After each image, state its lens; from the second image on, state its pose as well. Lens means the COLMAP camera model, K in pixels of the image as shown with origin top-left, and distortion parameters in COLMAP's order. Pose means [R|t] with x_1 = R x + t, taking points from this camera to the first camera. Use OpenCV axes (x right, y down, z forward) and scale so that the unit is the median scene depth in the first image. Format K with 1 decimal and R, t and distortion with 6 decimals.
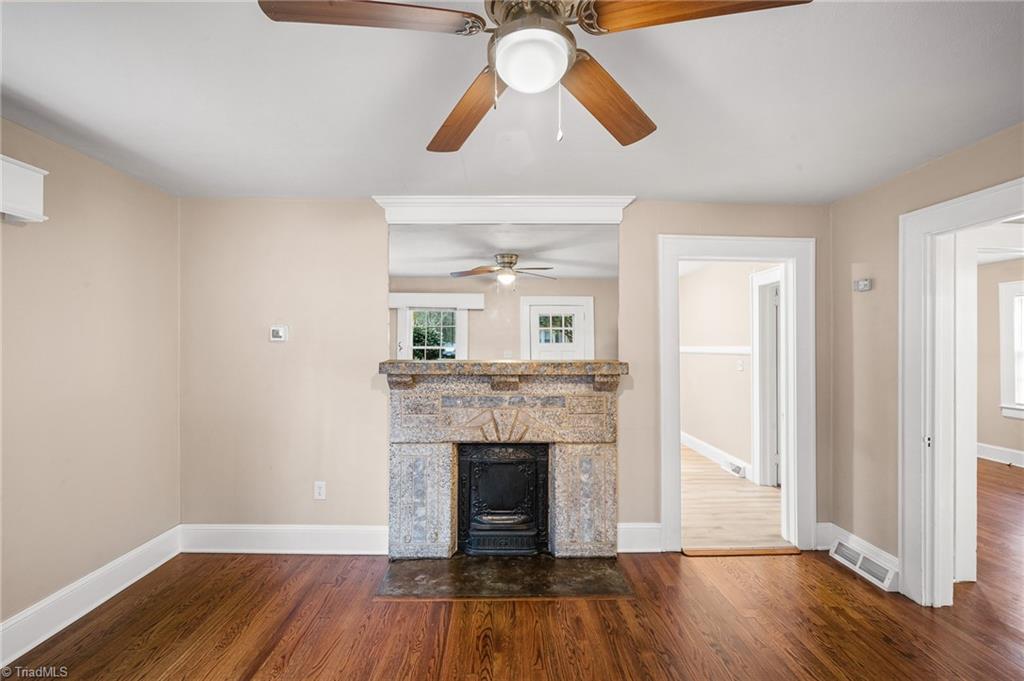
lens RADIAL K [[446.2, 0, 512.0], [0, 446.2, 340.5], [0, 0, 1]] dist [-0.005229, -0.000292]
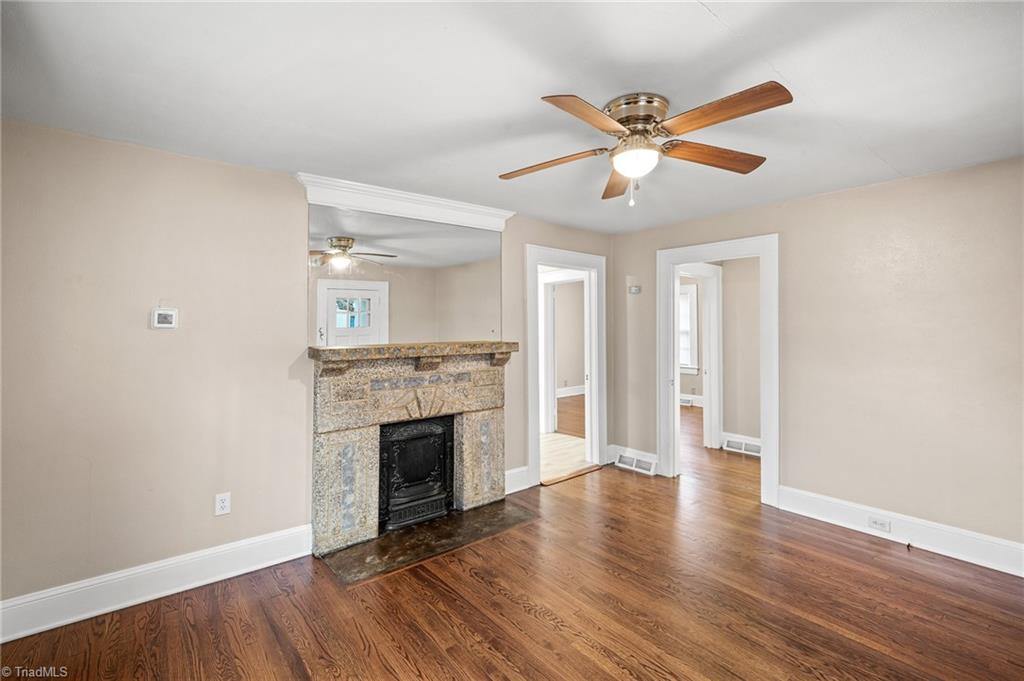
lens RADIAL K [[454.7, 0, 511.9], [0, 454.7, 316.0], [0, 0, 1]] dist [0.000558, 0.000296]
pose [[0.791300, 0.006892, 0.611390, -0.537881], [0.003484, 0.999869, -0.015780, -0.005268], [-0.611419, 0.014617, 0.791172, -0.026631]]
